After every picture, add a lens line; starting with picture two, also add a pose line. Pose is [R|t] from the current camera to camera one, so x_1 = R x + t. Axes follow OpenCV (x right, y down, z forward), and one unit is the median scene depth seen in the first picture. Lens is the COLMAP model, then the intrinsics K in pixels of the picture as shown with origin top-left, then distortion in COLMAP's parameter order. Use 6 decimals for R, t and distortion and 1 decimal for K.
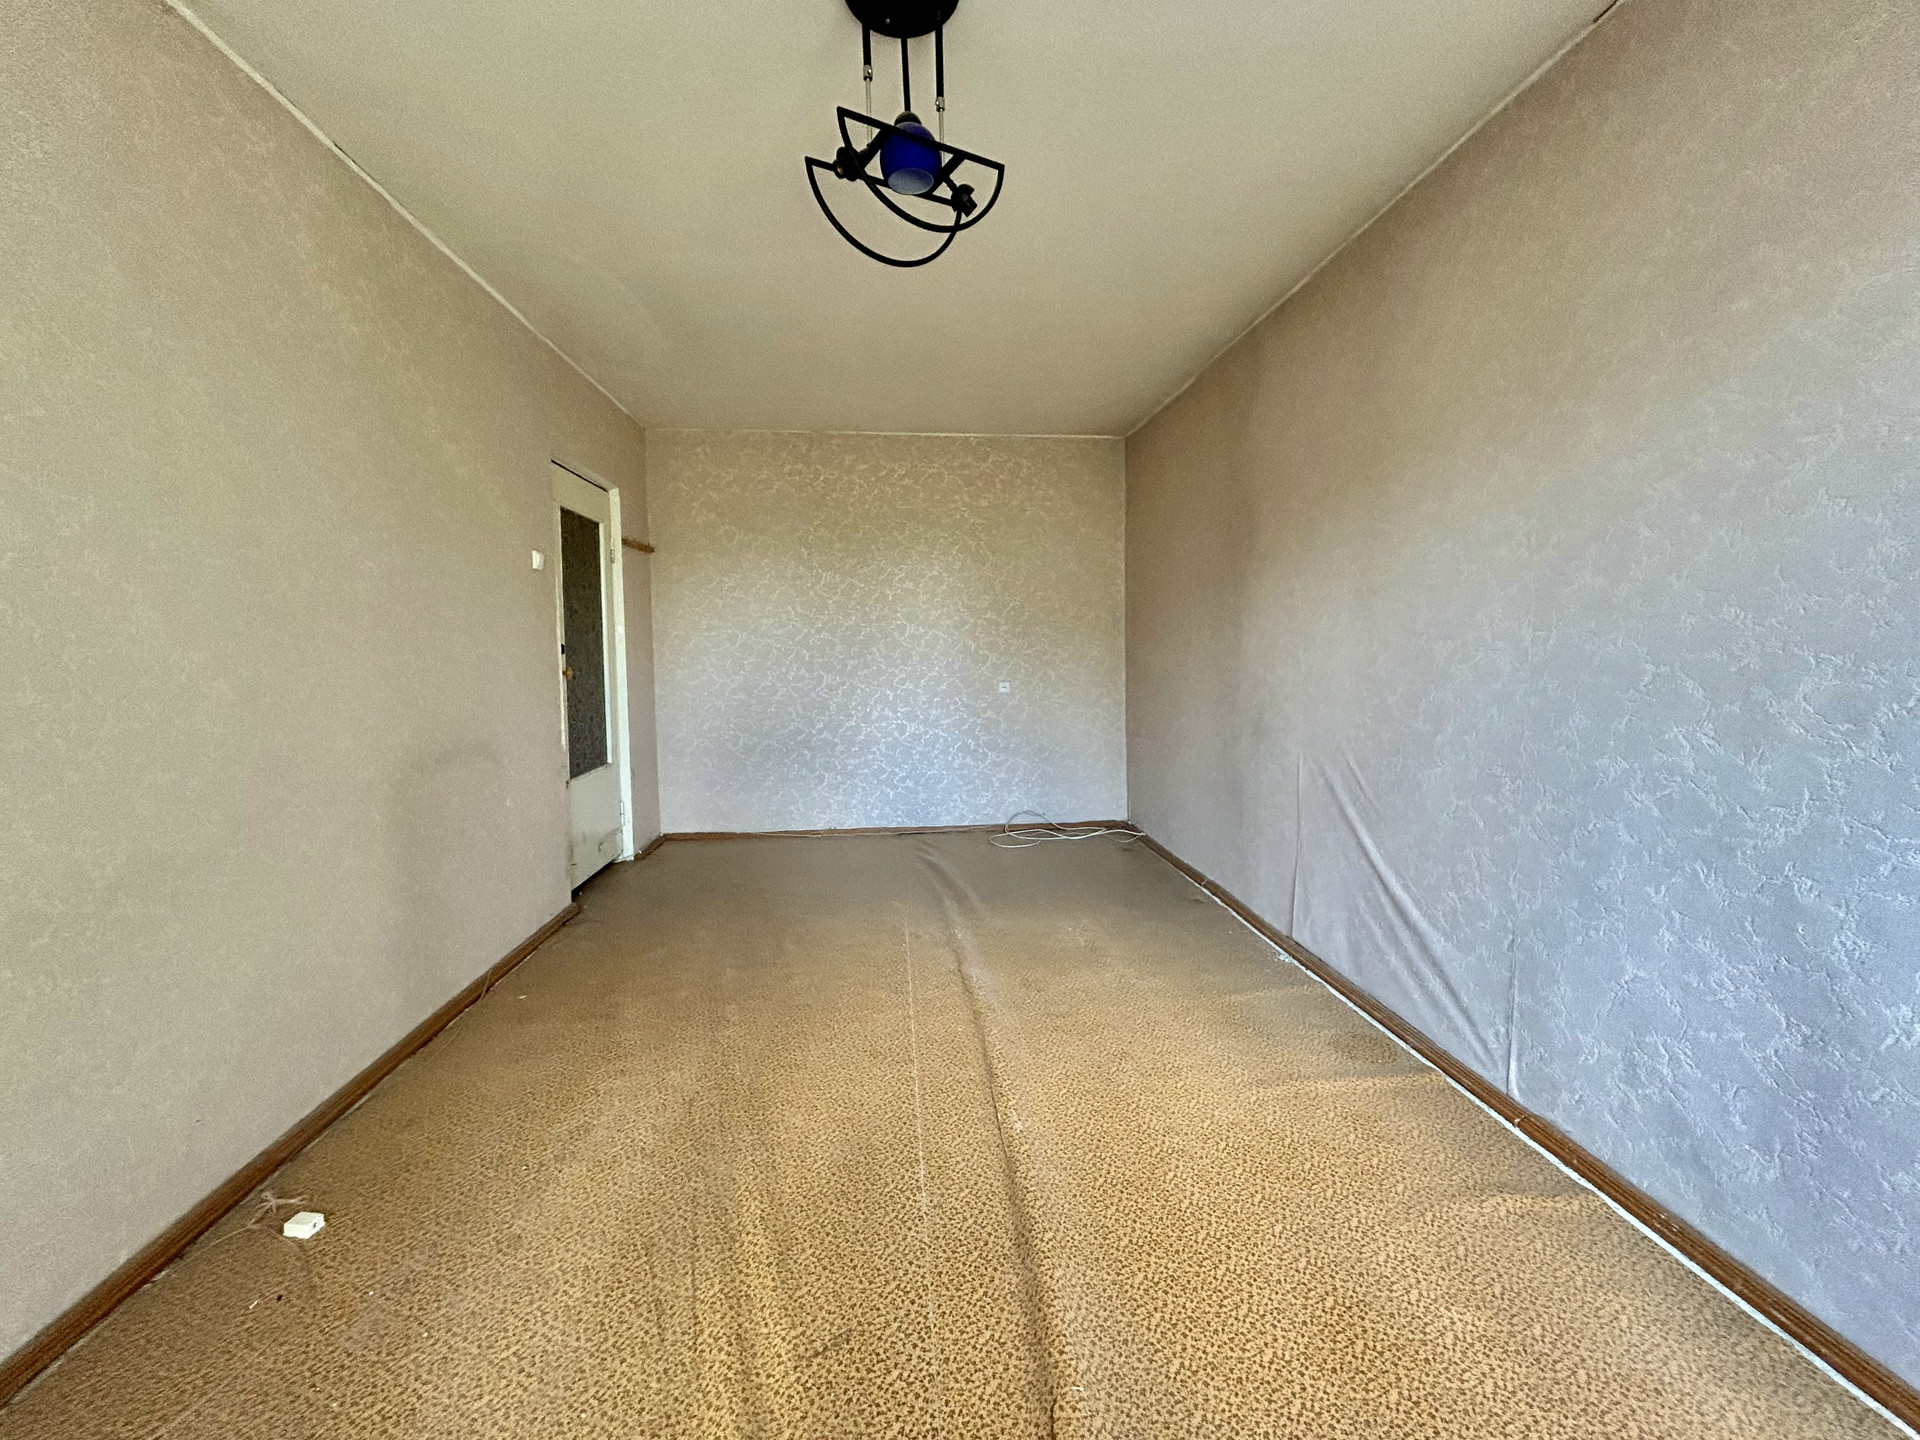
lens RADIAL K [[786.5, 0, 960.9], [0, 786.5, 721.3], [0, 0, 1]] dist [-0.003614, 0.000850]
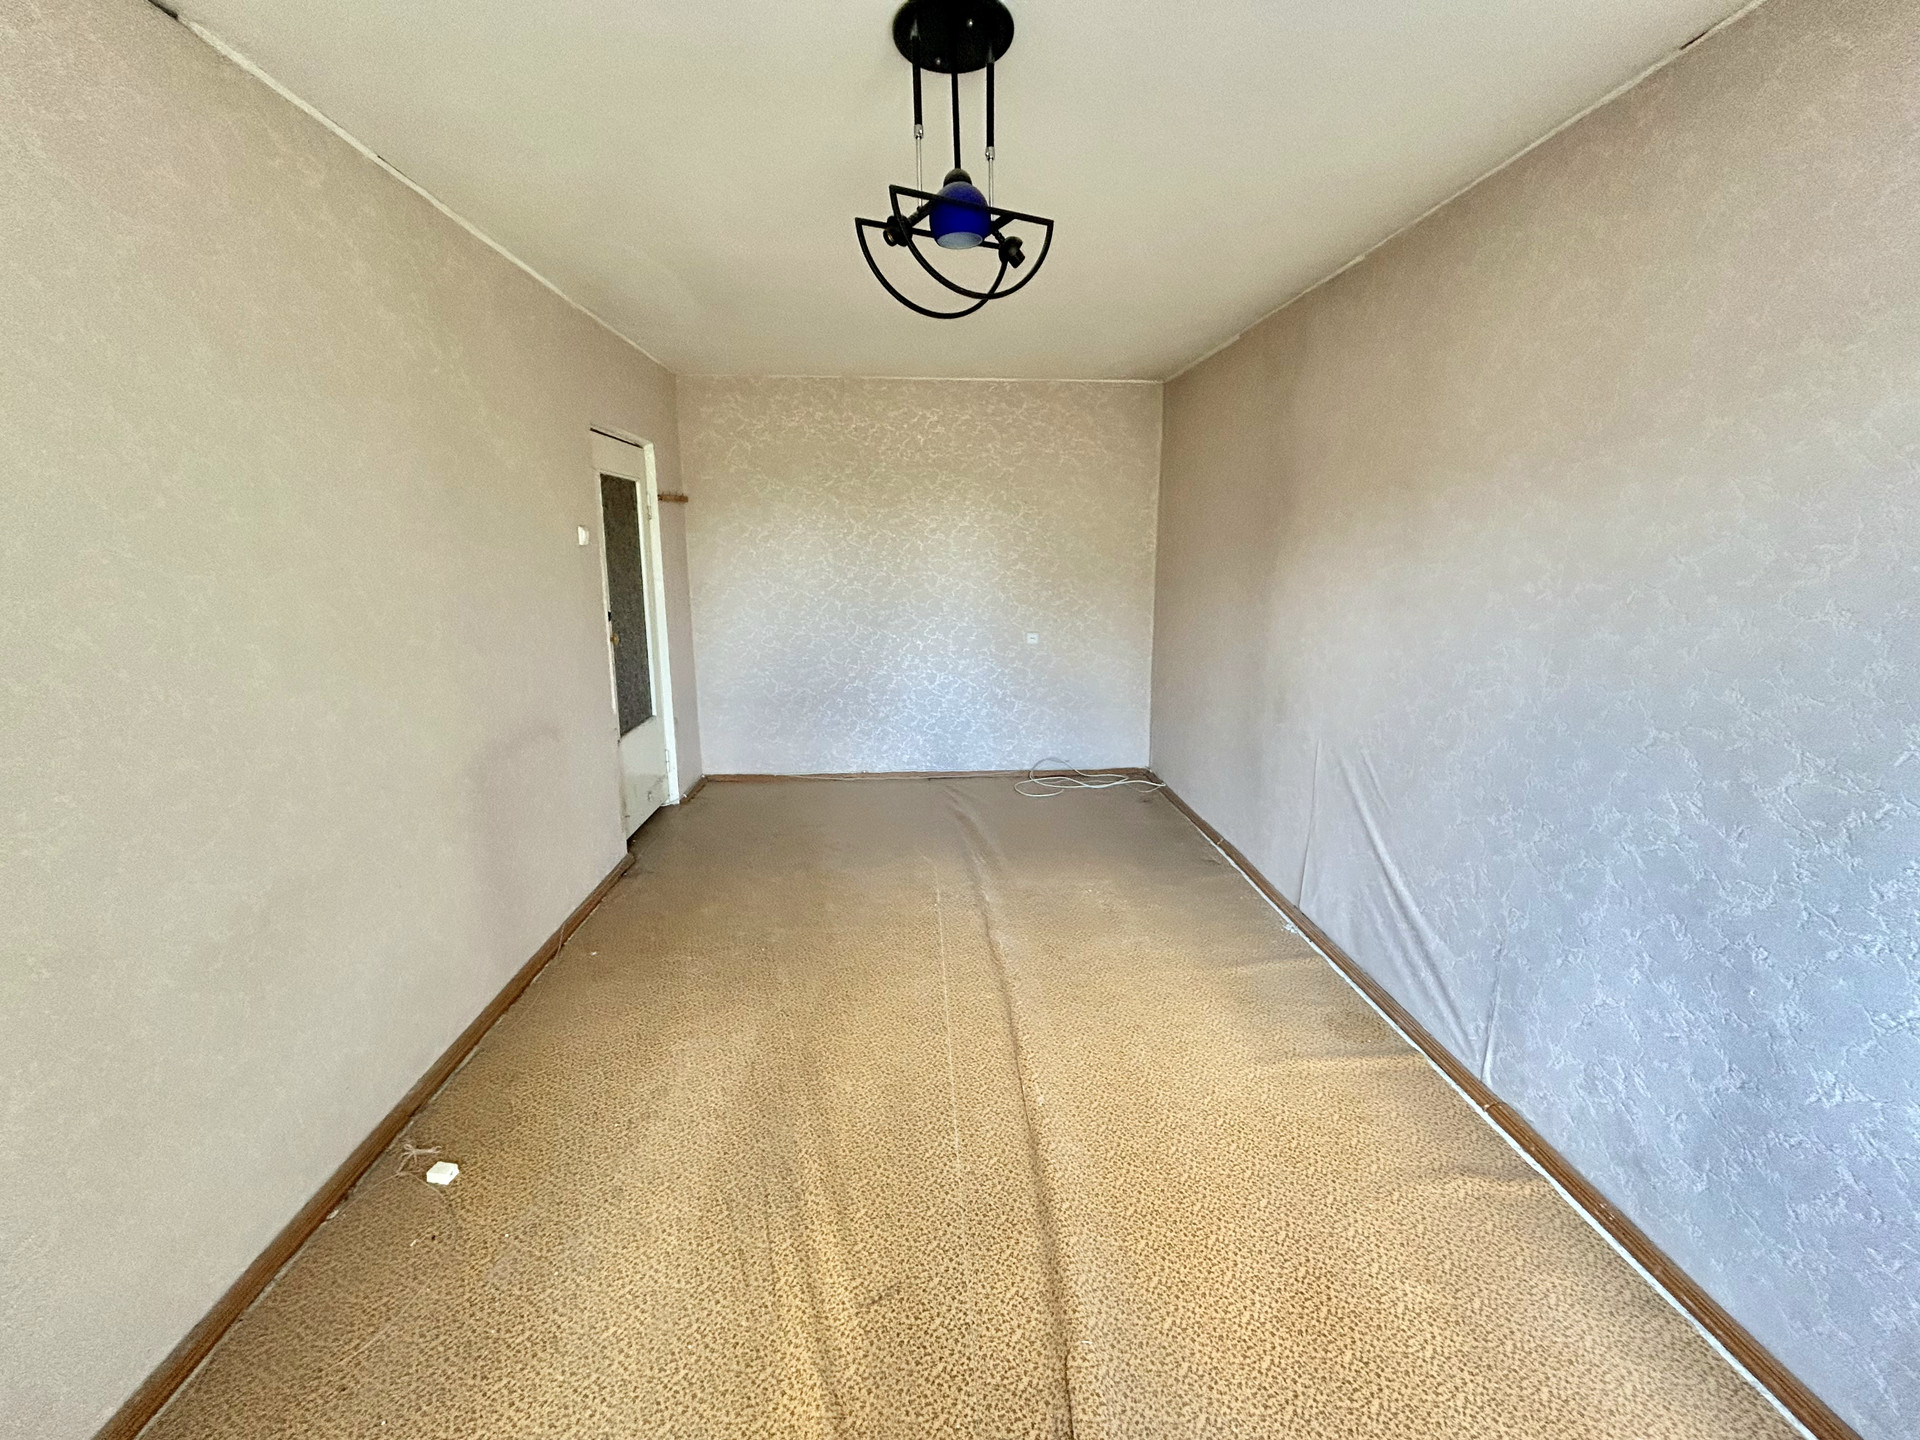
lens RADIAL K [[786.5, 0, 960.4], [0, 786.5, 723.3], [0, 0, 1]] dist [-0.003614, 0.000850]
pose [[0.999462, 0.016964, -0.028083, -0.021326], [-0.013159, 0.991358, 0.130526, -0.180514], [0.030055, -0.130087, 0.991047, -0.065434]]
